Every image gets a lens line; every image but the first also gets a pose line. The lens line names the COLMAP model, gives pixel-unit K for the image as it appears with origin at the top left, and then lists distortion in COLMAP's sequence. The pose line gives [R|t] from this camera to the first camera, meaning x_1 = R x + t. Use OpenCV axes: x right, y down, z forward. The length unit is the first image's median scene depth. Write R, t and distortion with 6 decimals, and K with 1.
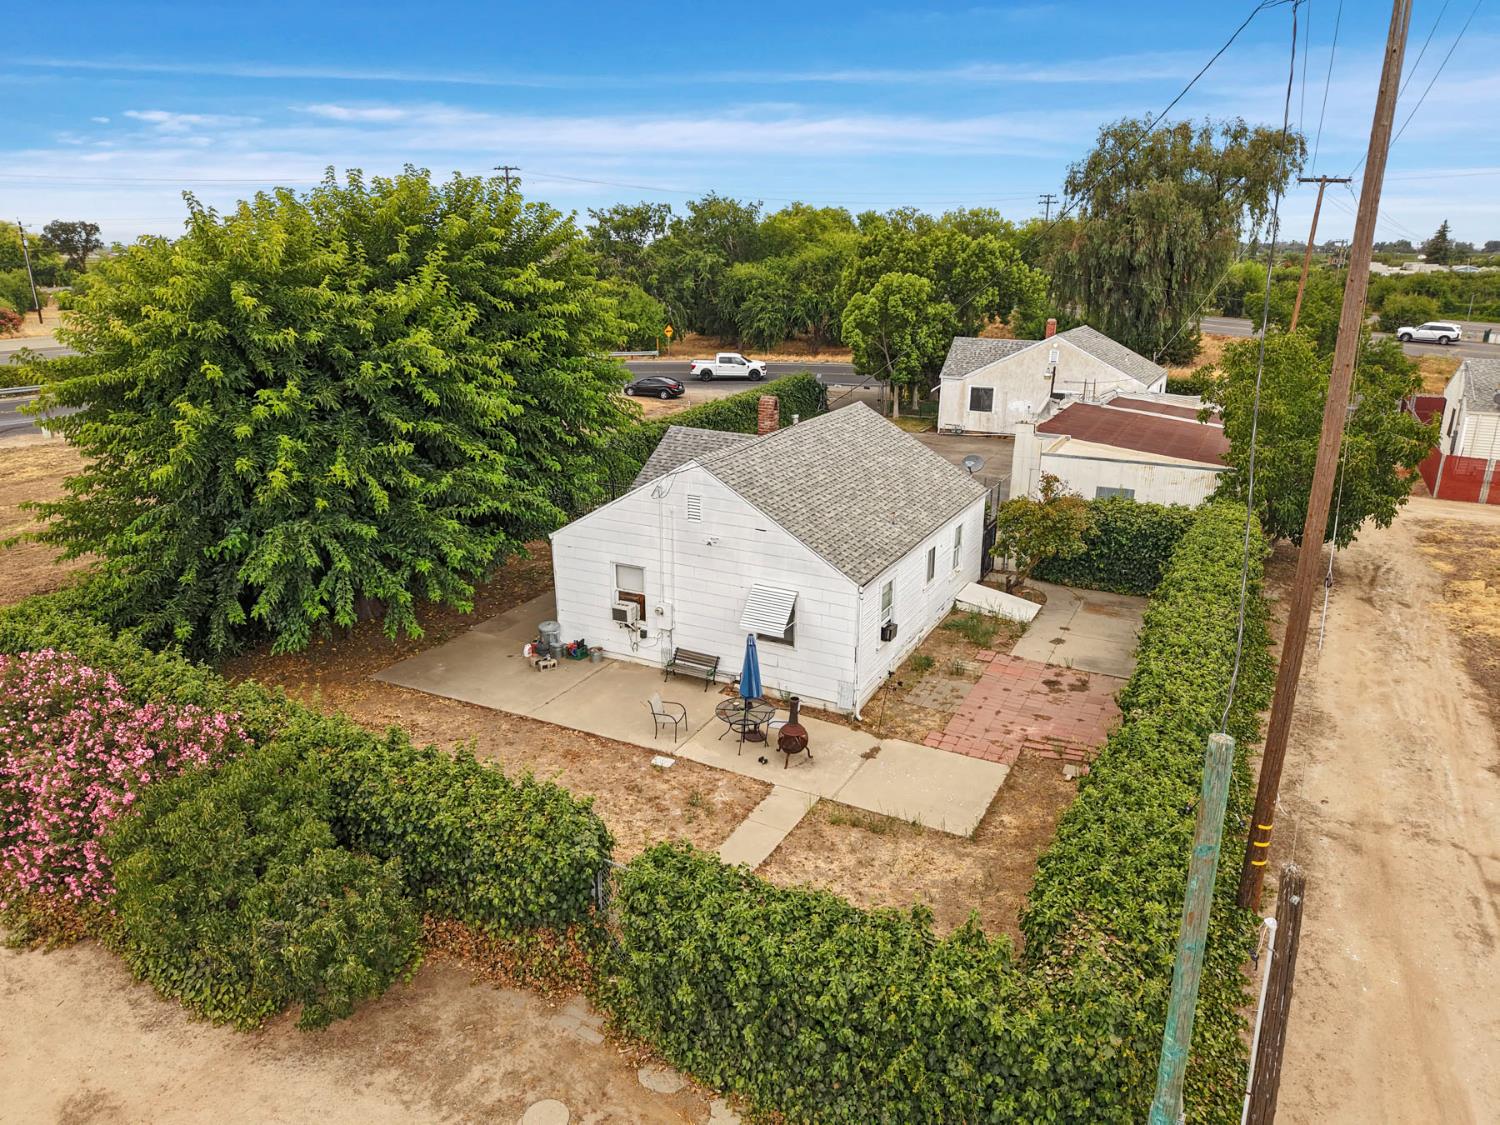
lens RADIAL K [[1000.5, 0, 752.0], [0, 1000.5, 561.8], [0, 0, 1]] dist [0.033425, -0.035729]
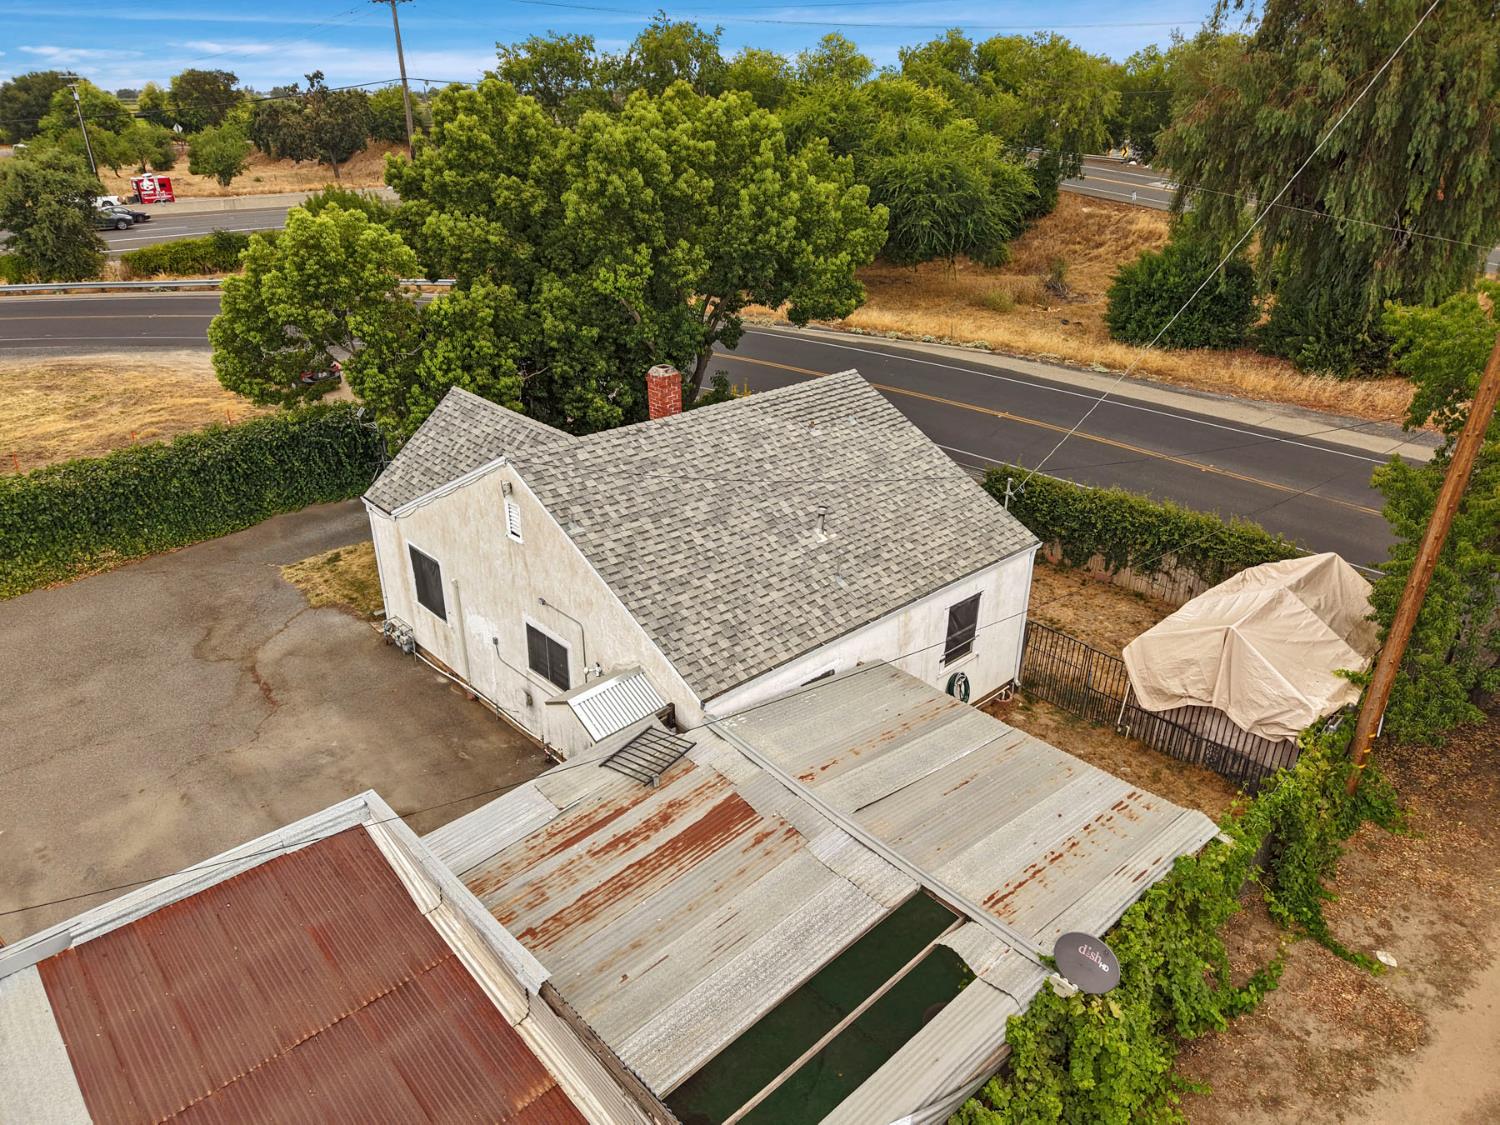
lens RADIAL K [[1000.5, 0, 752.0], [0, 1000.5, 561.8], [0, 0, 1]] dist [0.033425, -0.035729]
pose [[0.943644, 0.136737, -0.301395, 0.298885], [-0.094524, 0.984079, 0.150510, -0.157123], [0.317177, -0.113538, 0.941545, 0.466130]]
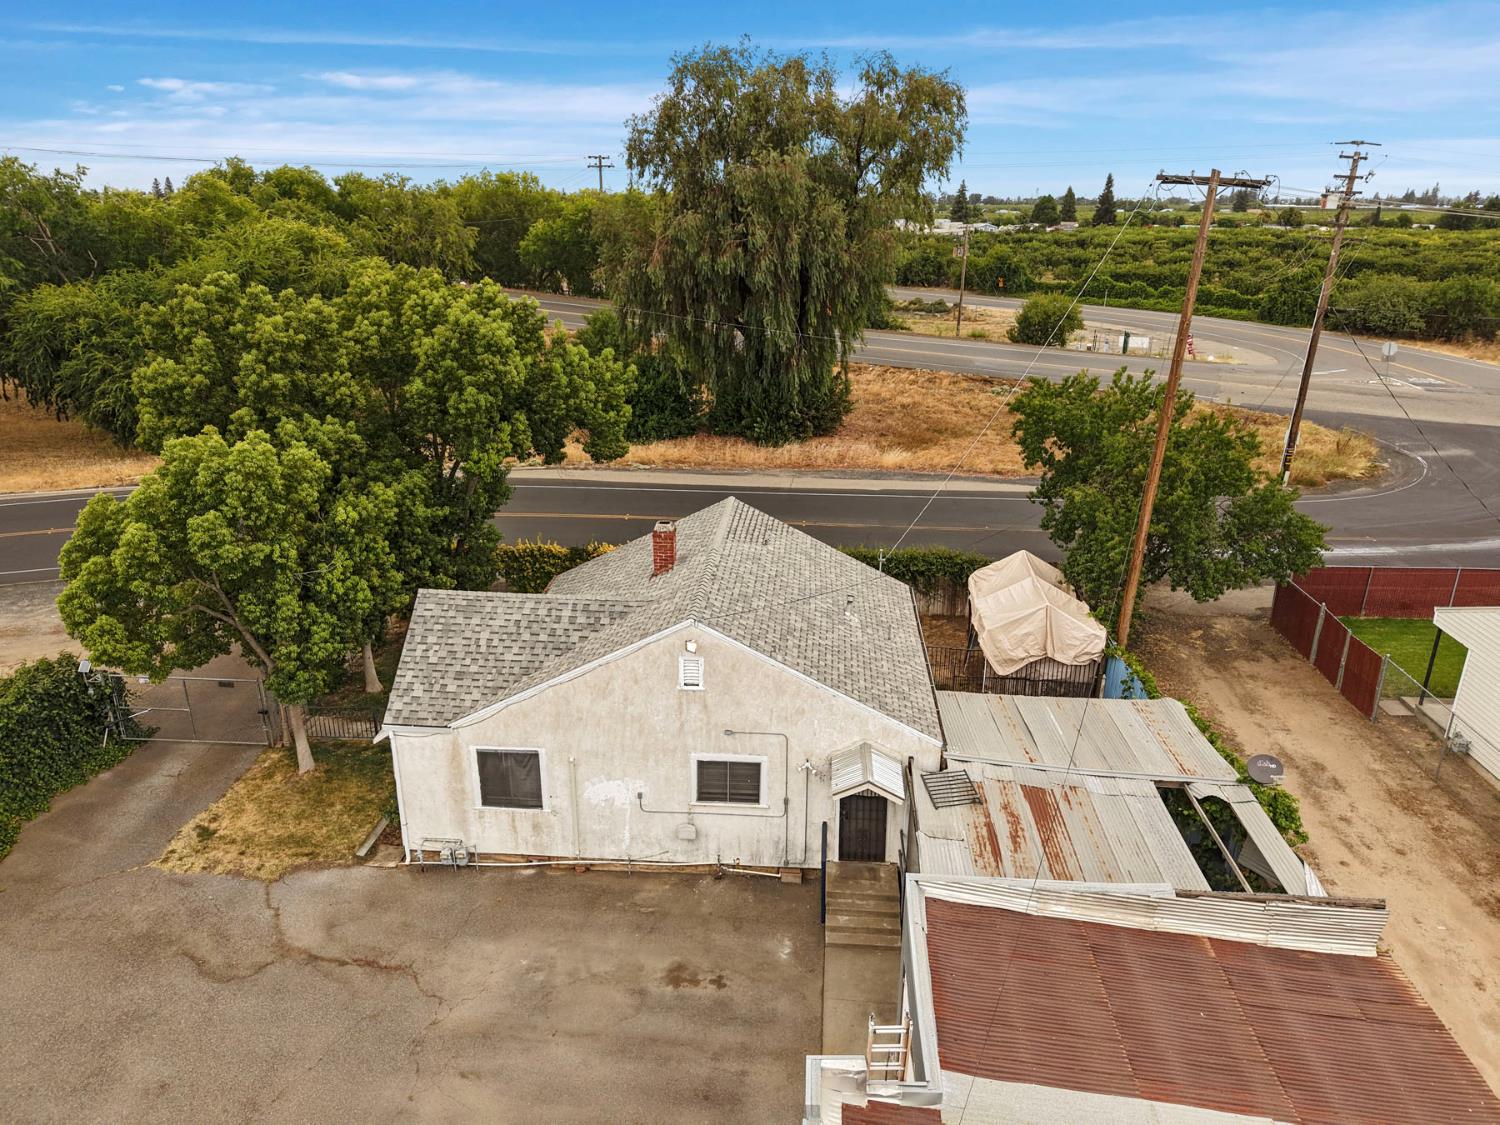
lens RADIAL K [[1000.5, 0, 752.0], [0, 1000.5, 561.8], [0, 0, 1]] dist [0.033425, -0.035729]
pose [[0.915695, -0.134778, 0.378599, 0.121720], [0.117259, 0.990696, 0.069072, -0.170025], [-0.384386, -0.018854, 0.922980, 0.424013]]
